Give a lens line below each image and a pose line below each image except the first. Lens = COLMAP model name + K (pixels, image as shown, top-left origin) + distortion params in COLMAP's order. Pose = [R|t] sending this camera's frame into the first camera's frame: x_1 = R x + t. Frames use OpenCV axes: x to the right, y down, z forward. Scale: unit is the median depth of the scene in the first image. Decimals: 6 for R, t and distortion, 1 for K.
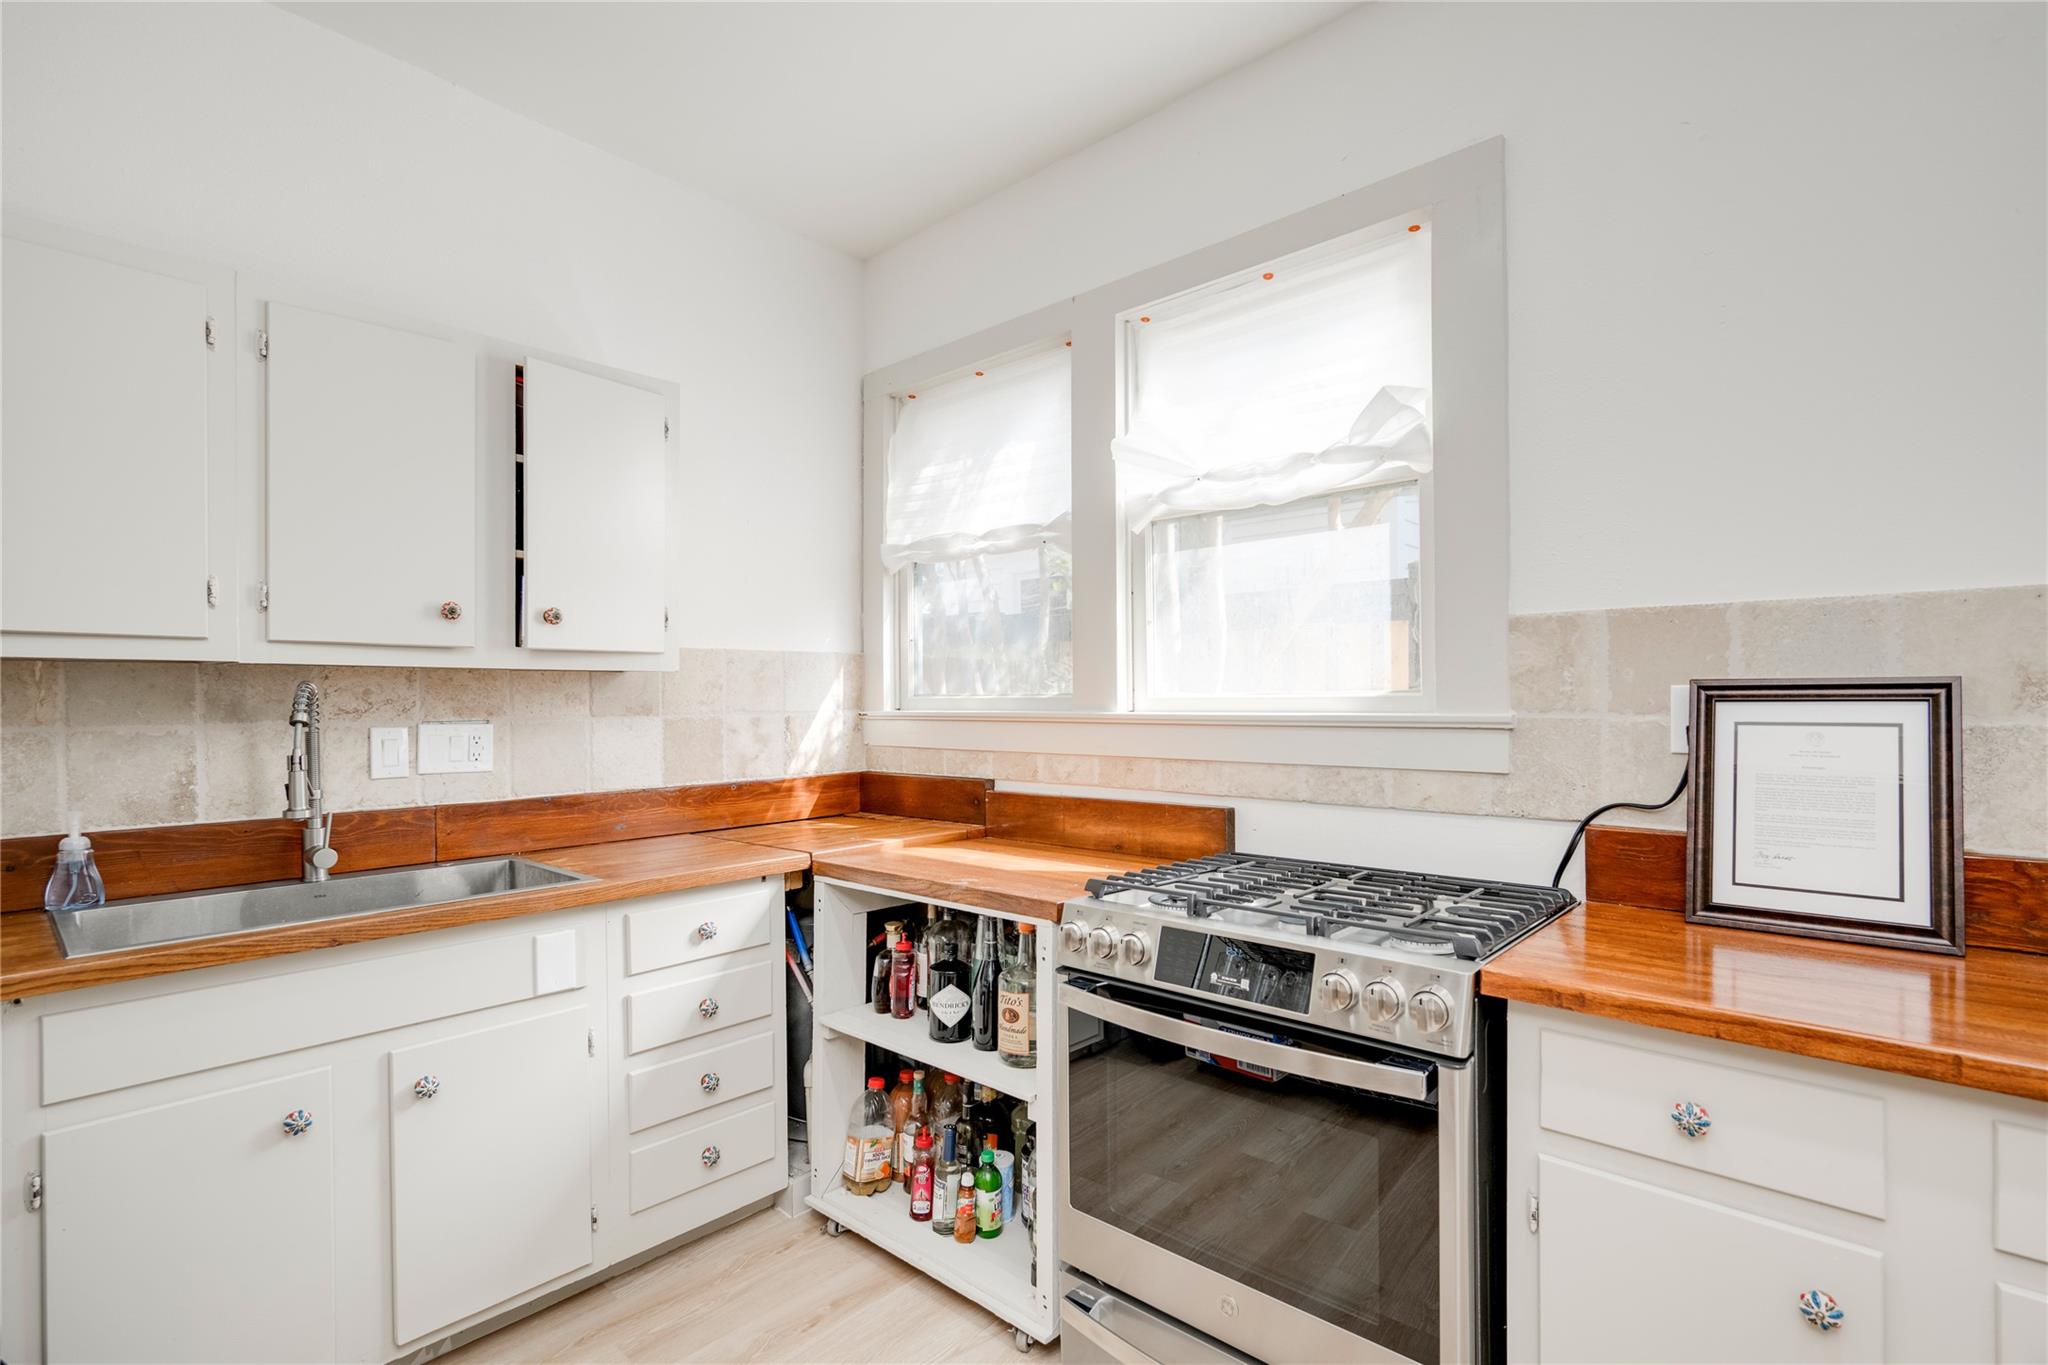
lens RADIAL K [[938.1, 0, 995.3], [0, 938.1, 699.7], [0, 0, 1]] dist [0.001003, -0.000210]
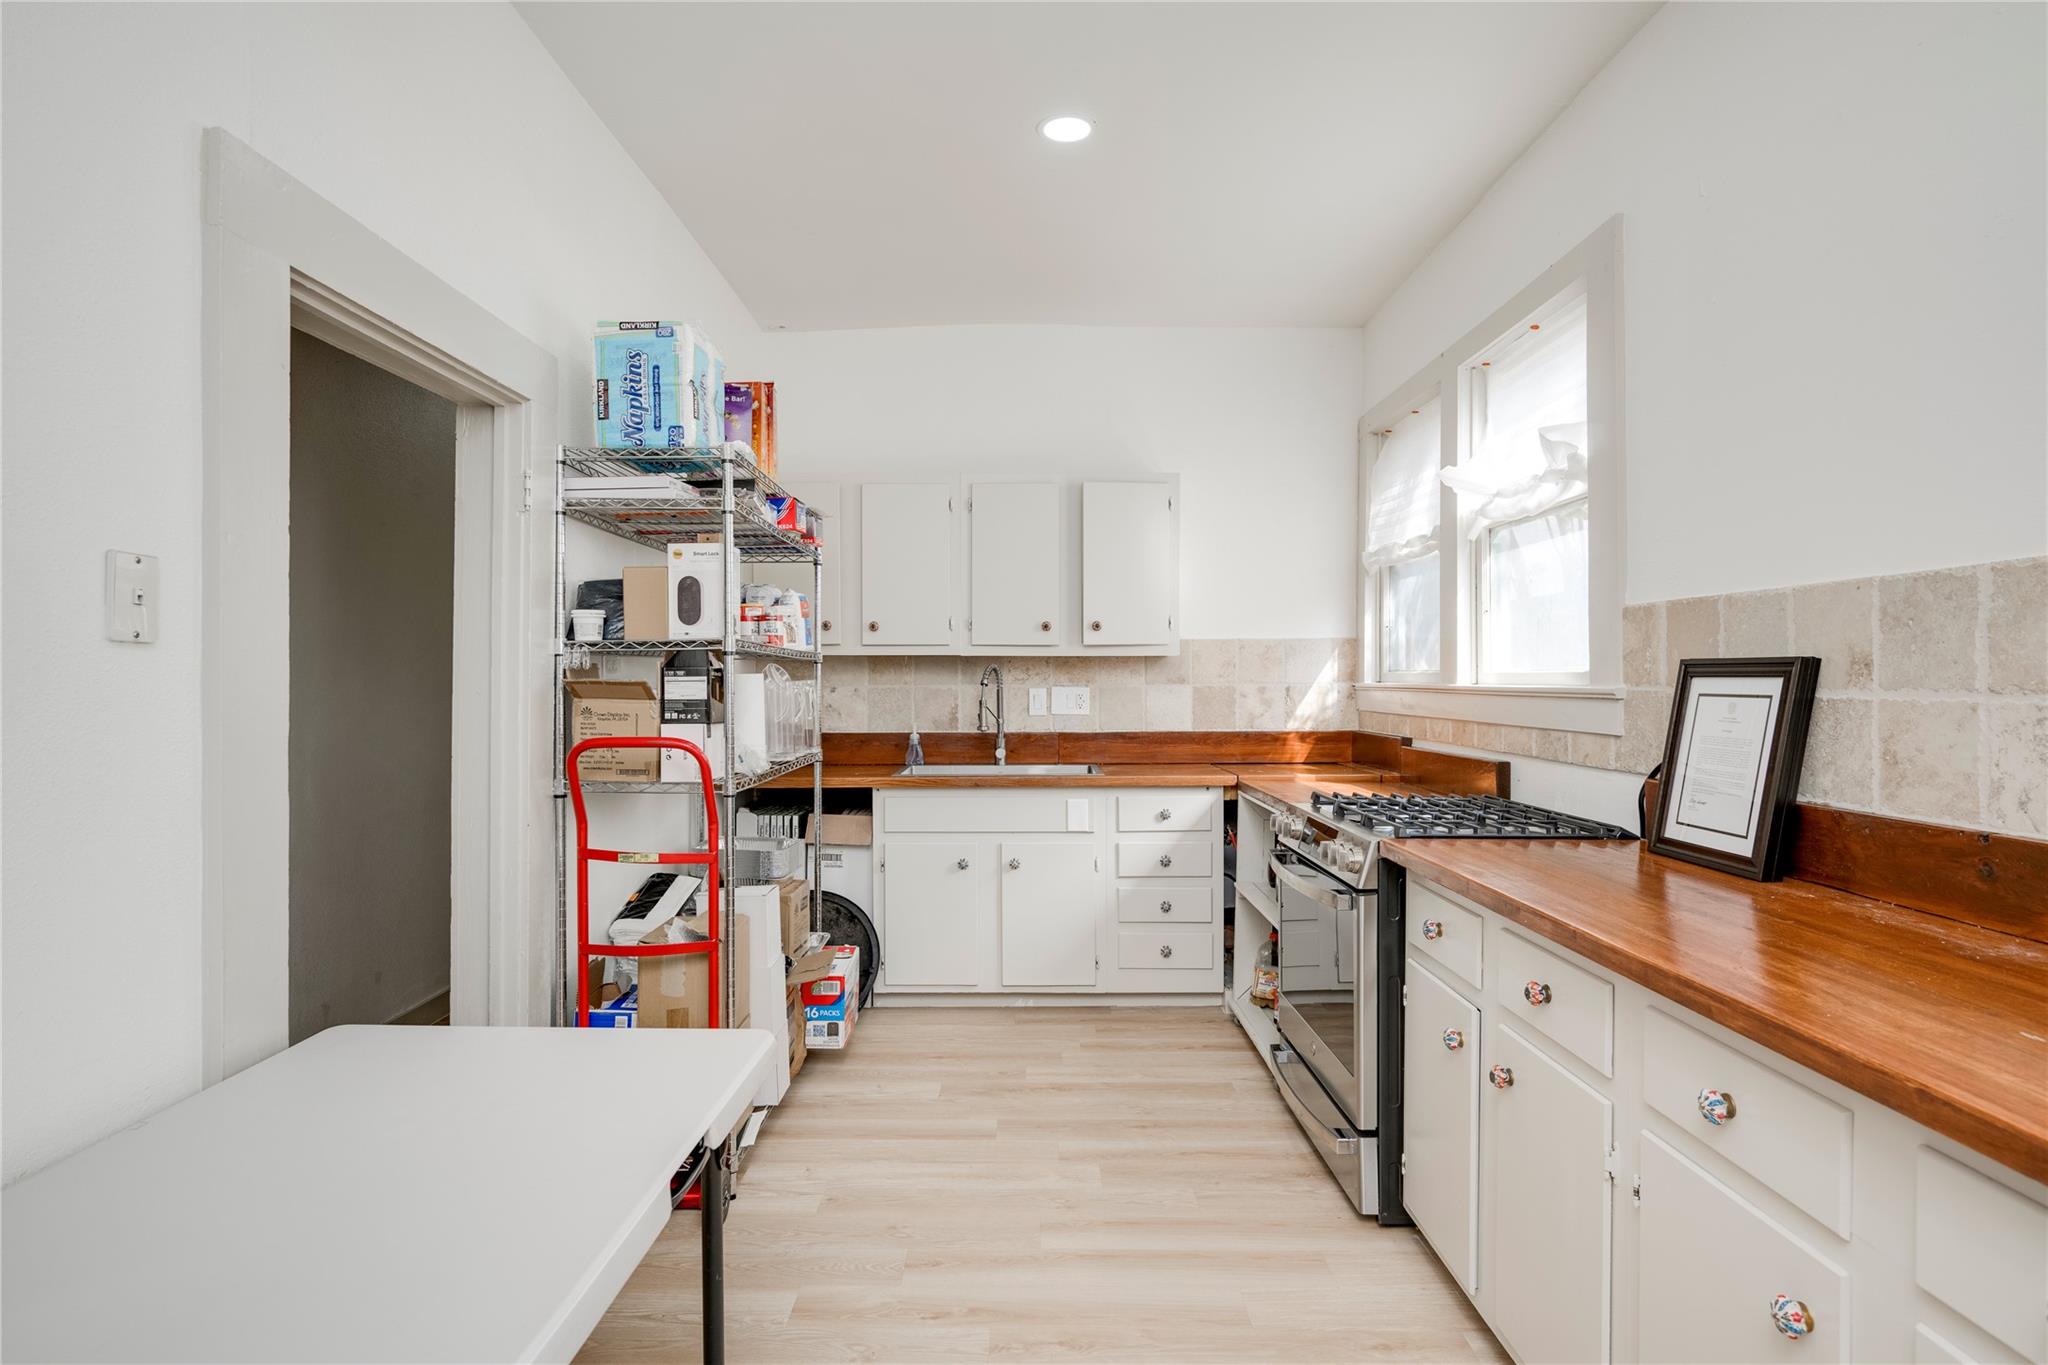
lens RADIAL K [[975.9, 0, 1024.0], [0, 975.9, 682.5], [0, 0, 1]] dist [-0.002803, -0.000255]
pose [[0.685966, 0.009551, -0.727571, 0.815289], [-0.004275, 0.999949, 0.009096, 0.001391], [0.727621, -0.003129, 0.685972, -0.375300]]
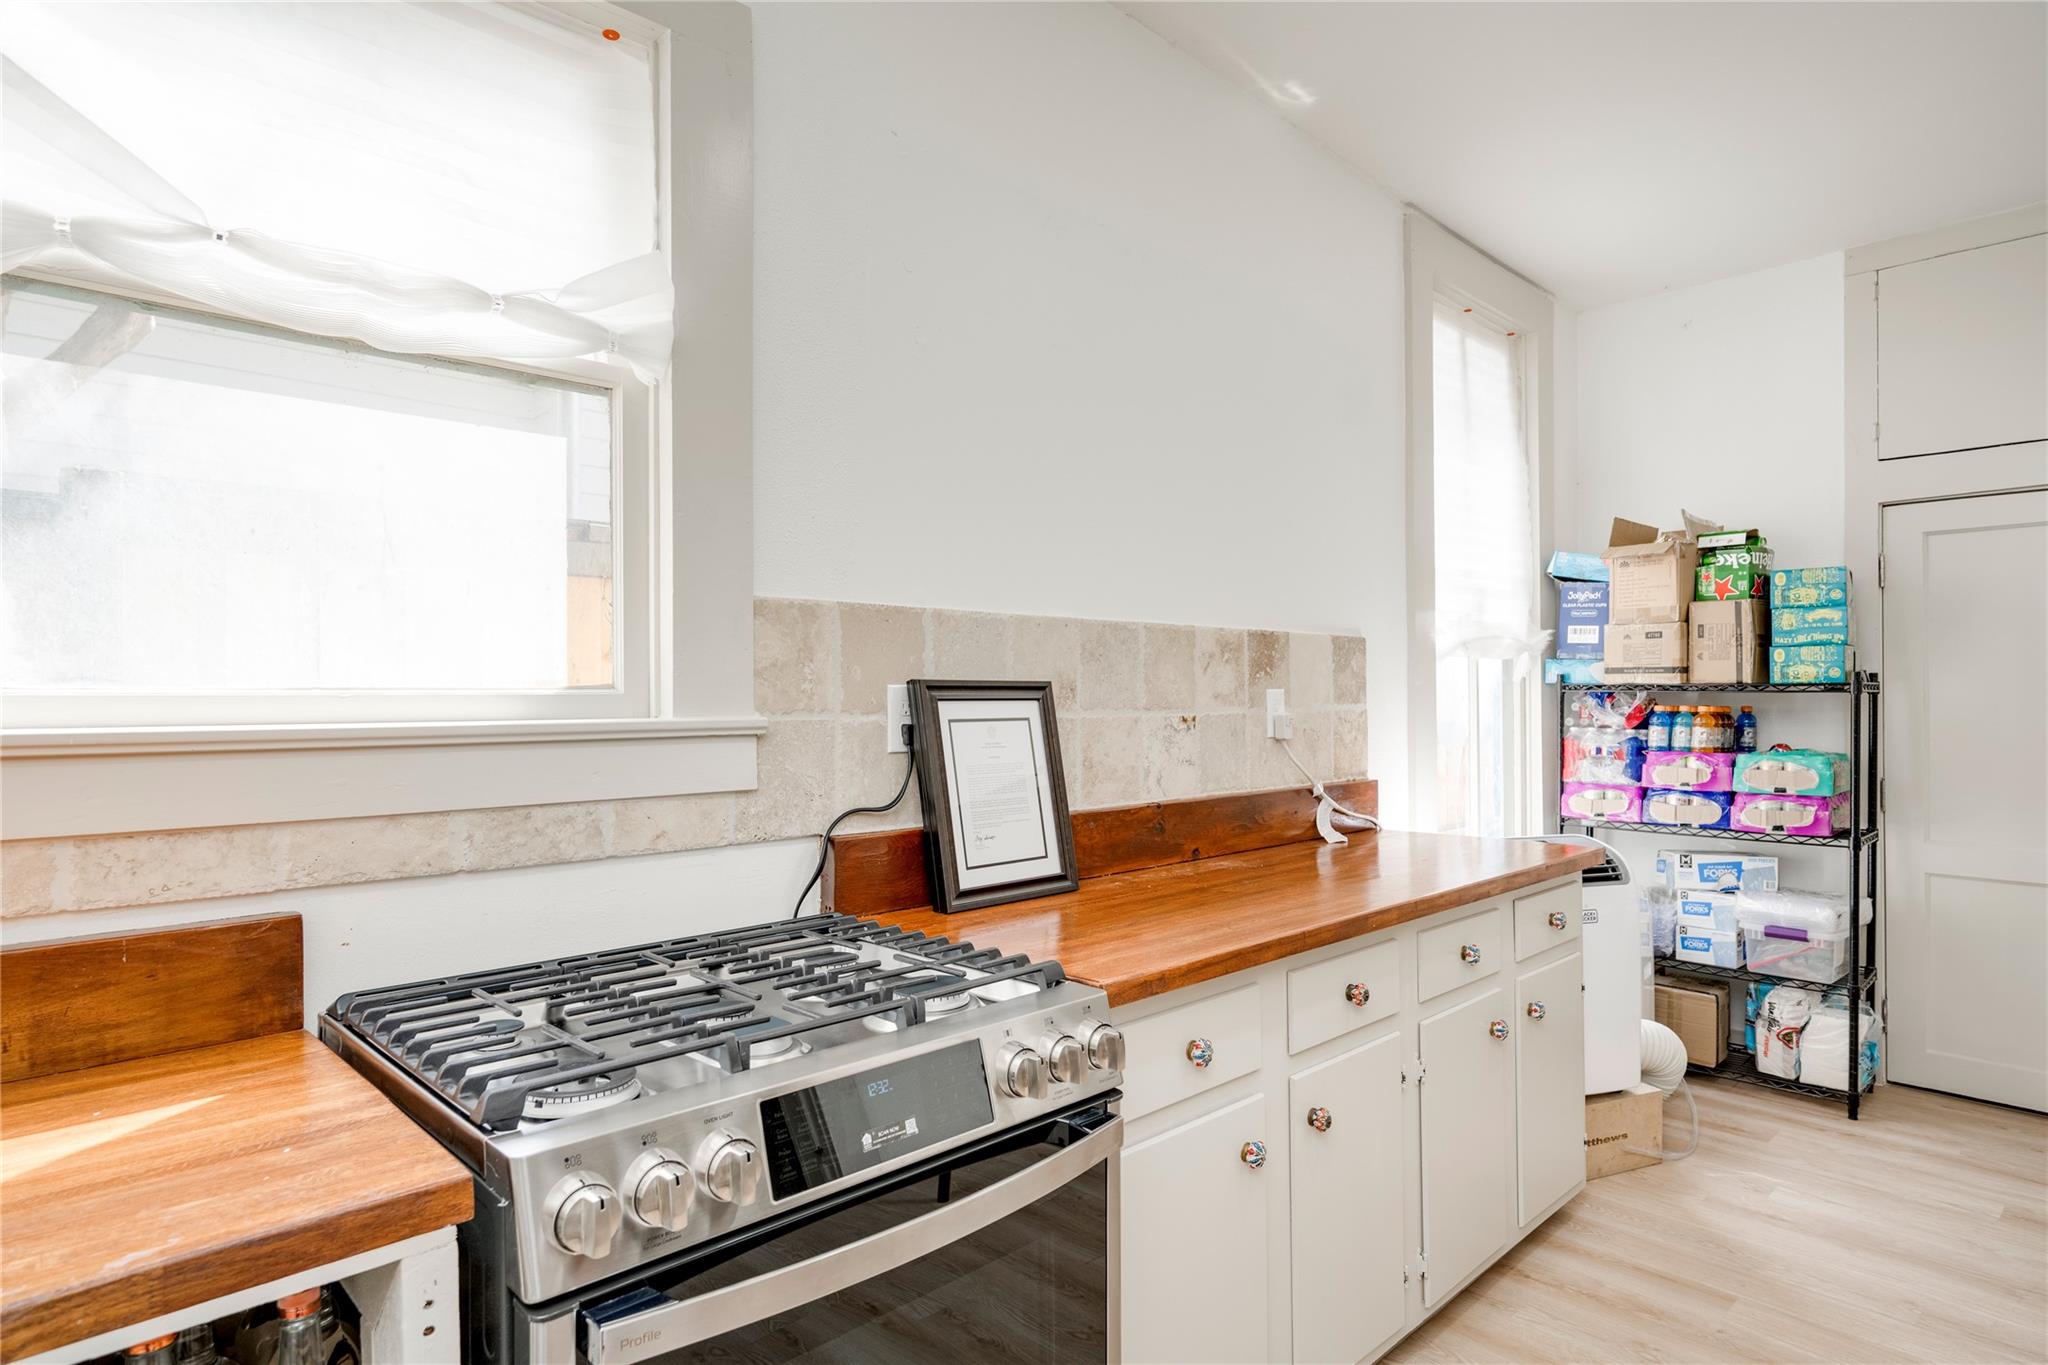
lens RADIAL K [[1150.9, 0, 1025.5], [0, 1150.9, 694.2], [0, 0, 1]] dist [-0.000020, -0.000104]
pose [[0.045466, 0.007232, 0.998940, -0.385577], [0.005668, 0.999956, -0.007497, 0.003880], [-0.998950, 0.006003, 0.045423, 0.626144]]
